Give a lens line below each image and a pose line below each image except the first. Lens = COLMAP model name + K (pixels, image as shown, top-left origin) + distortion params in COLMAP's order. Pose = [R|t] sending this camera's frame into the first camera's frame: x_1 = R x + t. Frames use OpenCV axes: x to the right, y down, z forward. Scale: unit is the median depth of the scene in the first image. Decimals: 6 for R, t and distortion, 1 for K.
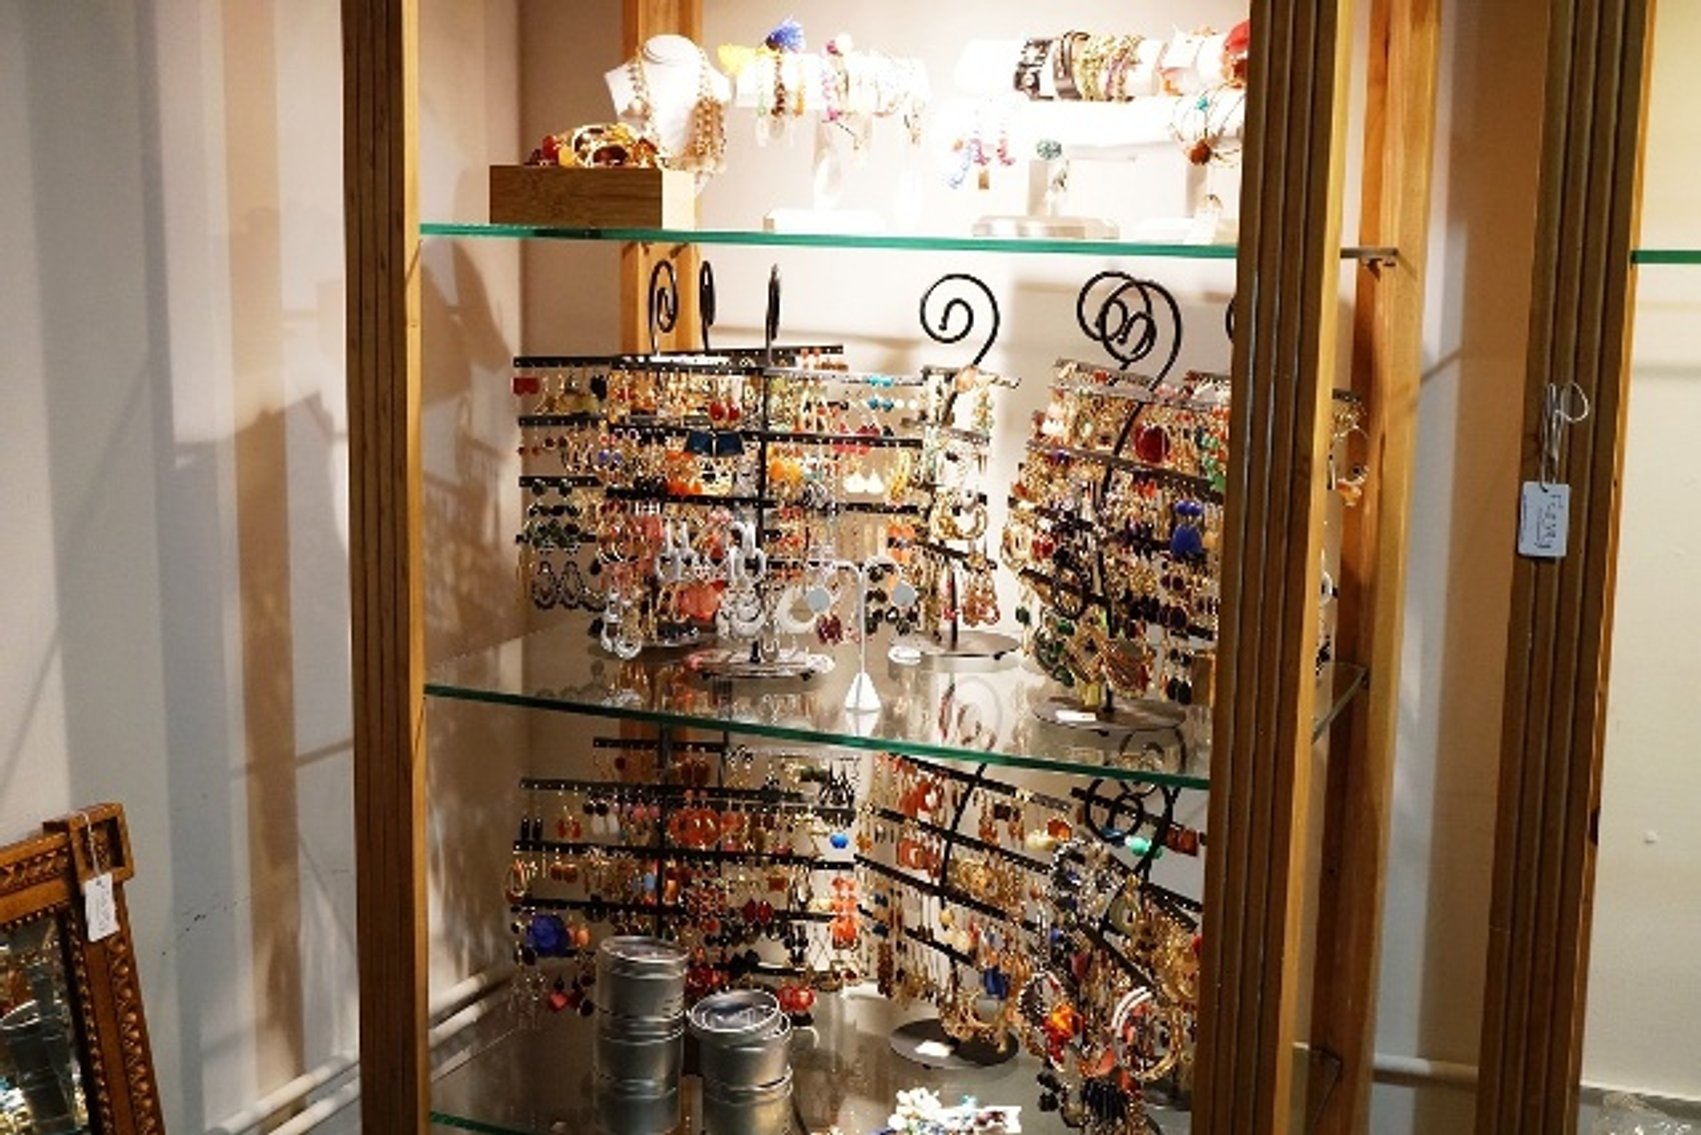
lens RADIAL K [[2115.5, 0, 854.2], [0, 2115.5, 580.9], [0, 0, 1]] dist [-0.017187, 0.029272]
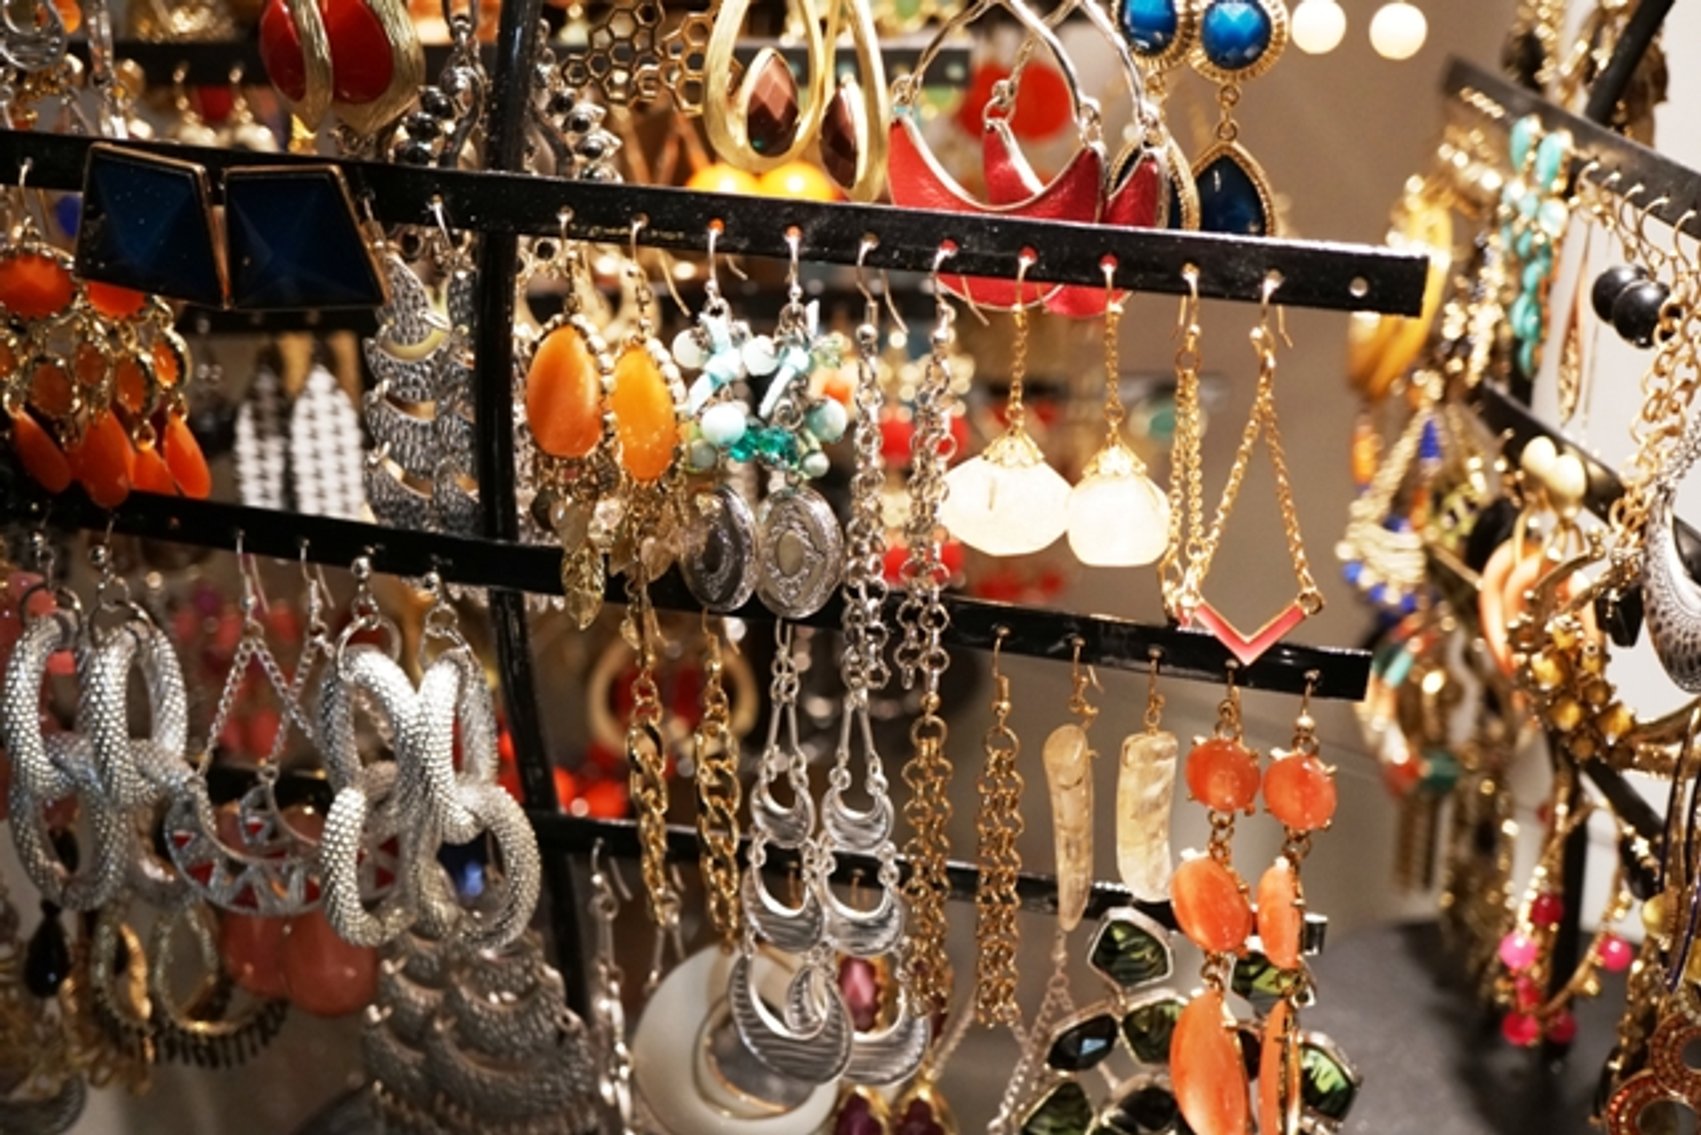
lens RADIAL K [[2115.5, 0, 854.2], [0, 2115.5, 580.9], [0, 0, 1]] dist [-0.017187, 0.029272]
pose [[0.951806, 0.097942, -0.290642, 0.038045], [-0.042114, 0.980400, 0.192463, -0.069217], [0.303795, -0.170947, 0.937276, 0.802753]]
